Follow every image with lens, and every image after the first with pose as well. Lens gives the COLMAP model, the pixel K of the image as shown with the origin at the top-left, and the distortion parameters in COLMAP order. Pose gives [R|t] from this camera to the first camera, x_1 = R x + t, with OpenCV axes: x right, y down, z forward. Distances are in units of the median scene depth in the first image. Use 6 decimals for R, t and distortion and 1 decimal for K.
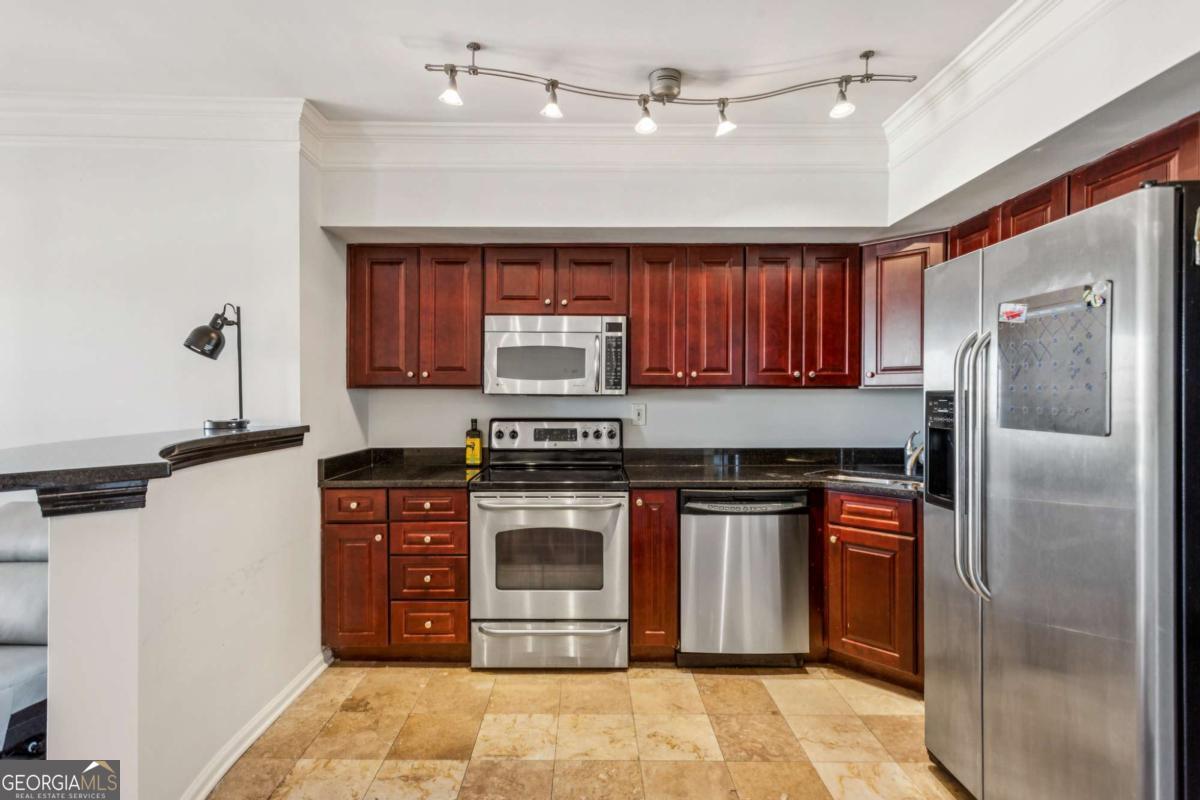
lens RADIAL K [[582.2, 0, 597.0], [0, 582.2, 389.5], [0, 0, 1]] dist [0.000403, 0.000214]
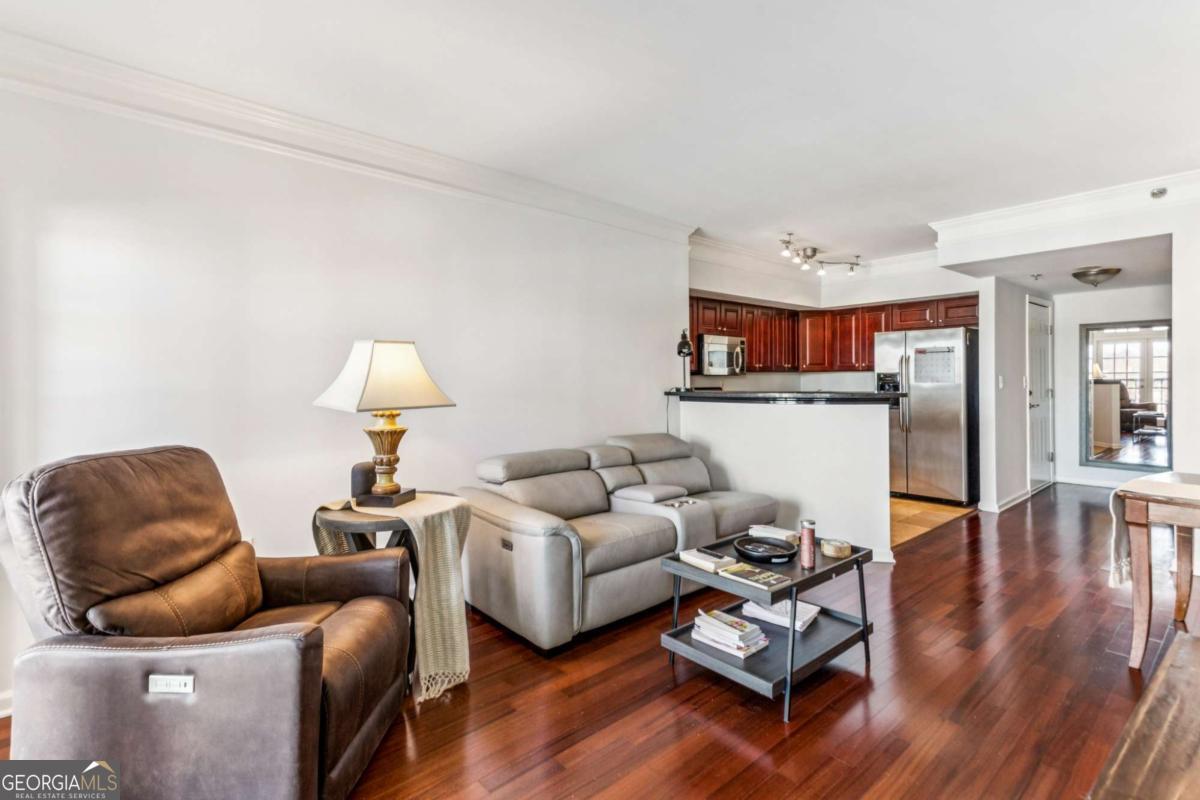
lens RADIAL K [[582.2, 0, 597.0], [0, 582.2, 389.5], [0, 0, 1]] dist [0.000403, 0.000214]
pose [[0.753931, -0.012518, 0.656835, -1.966288], [-0.003341, 0.999732, 0.022888, 0.017951], [-0.656946, -0.019450, 0.753687, -0.277692]]
